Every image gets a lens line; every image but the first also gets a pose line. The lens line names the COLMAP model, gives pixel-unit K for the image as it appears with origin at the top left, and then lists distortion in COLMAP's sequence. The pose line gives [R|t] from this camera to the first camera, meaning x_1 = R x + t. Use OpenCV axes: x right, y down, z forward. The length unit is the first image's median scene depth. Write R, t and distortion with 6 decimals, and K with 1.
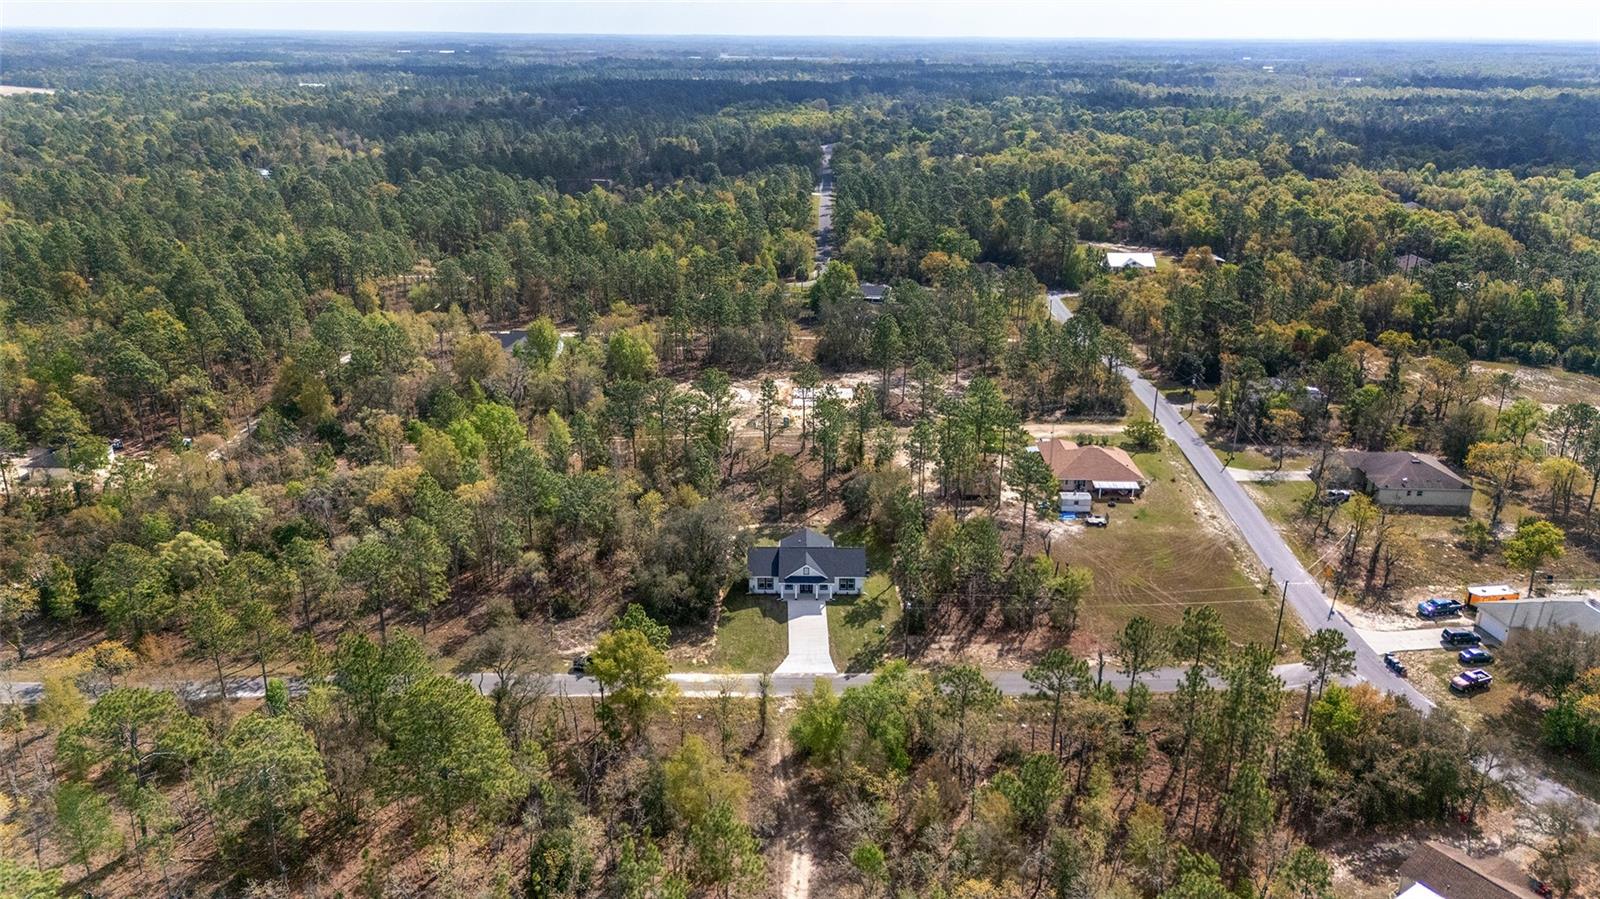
lens RADIAL K [[1187.0, 0, 800.7], [0, 1187.0, 449.1], [0, 0, 1]] dist [0.016957, -0.027857]
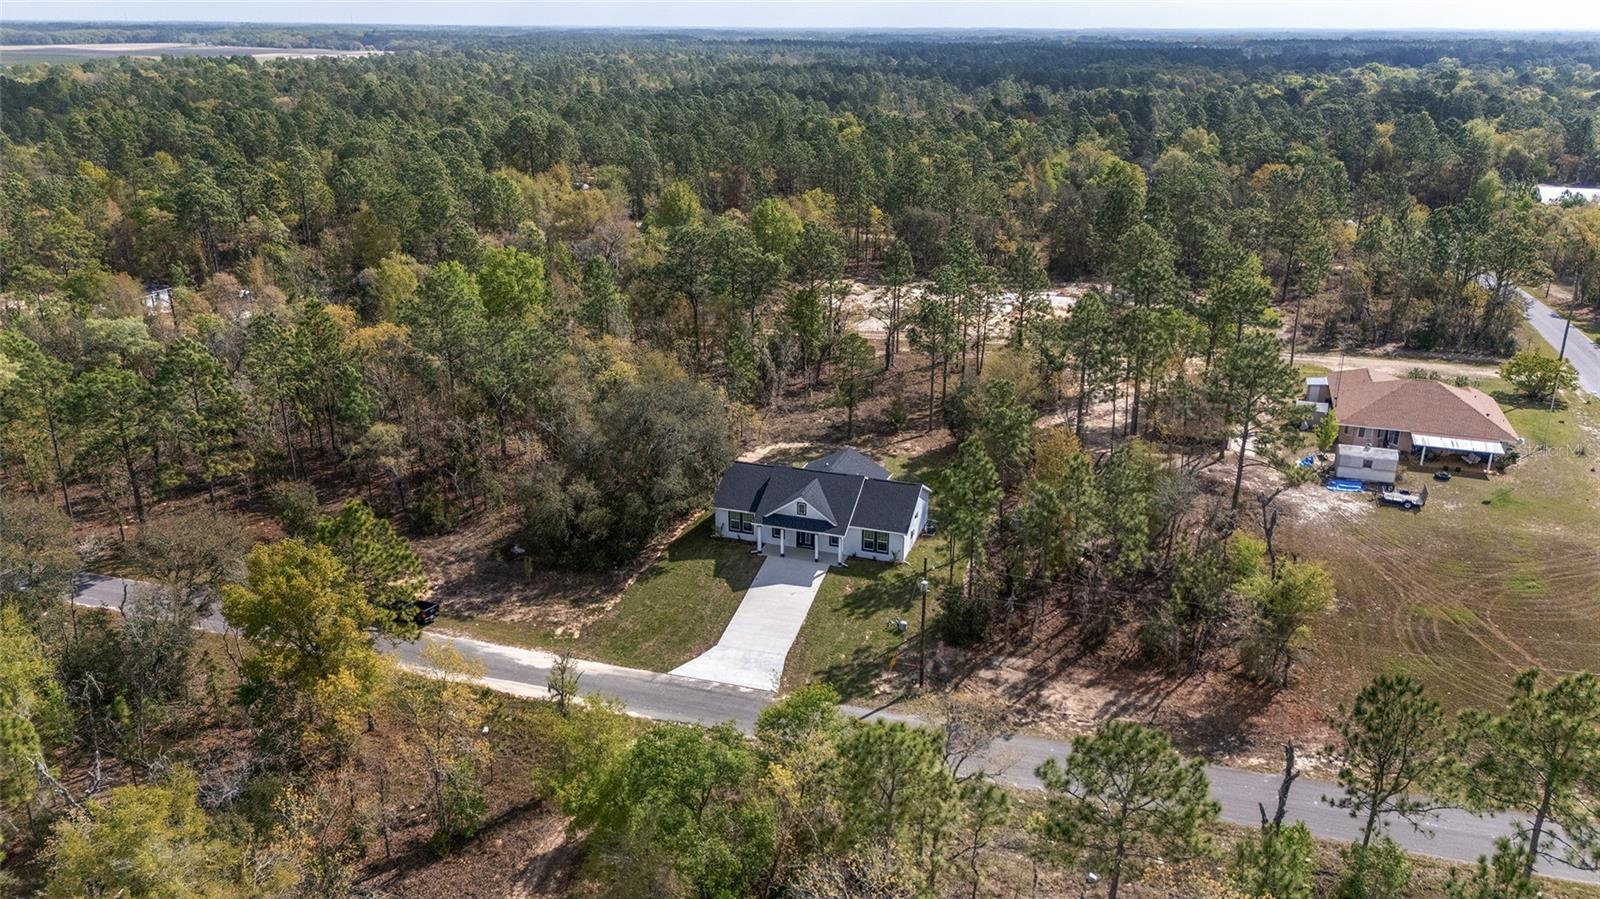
lens RADIAL K [[1187.0, 0, 798.2], [0, 1187.0, 450.0], [0, 0, 1]] dist [0.016957, -0.027857]
pose [[0.946635, 0.106081, -0.304351, 0.170336], [-0.106025, 0.994222, 0.016761, 0.065229], [0.304370, 0.016402, 0.952413, 0.454524]]
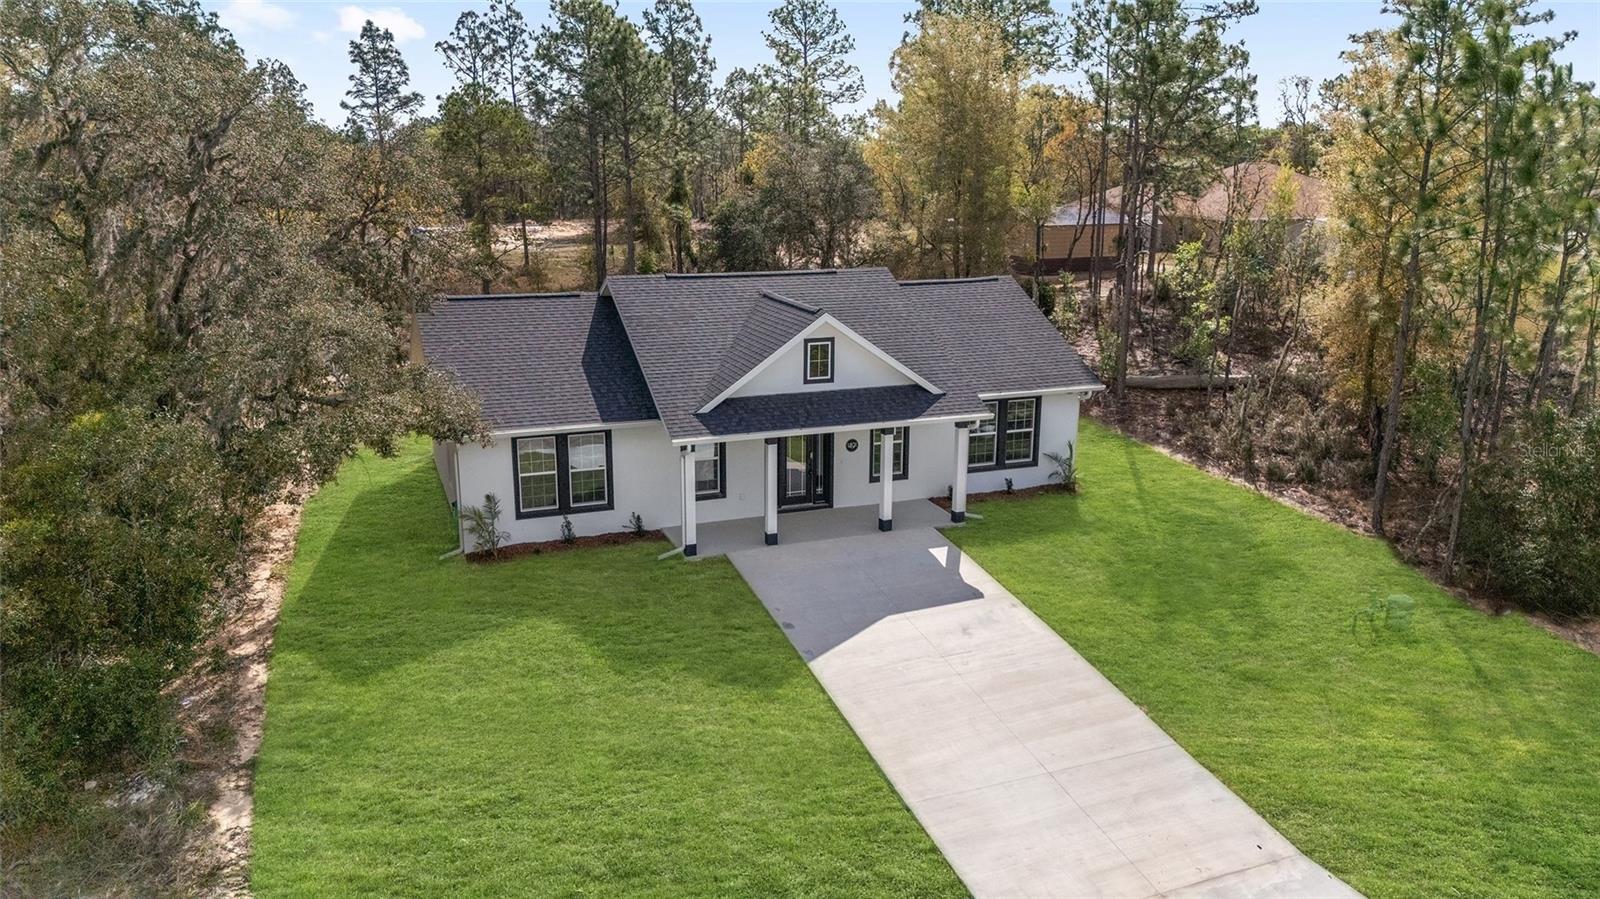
lens RADIAL K [[1187.0, 0, 800.2], [0, 1187.0, 450.3], [0, 0, 1]] dist [0.016957, -0.027857]
pose [[0.924213, -0.087034, 0.371827, -0.059731], [0.122919, 0.989663, -0.073874, 0.125728], [-0.361554, 0.113980, 0.925358, 0.839162]]
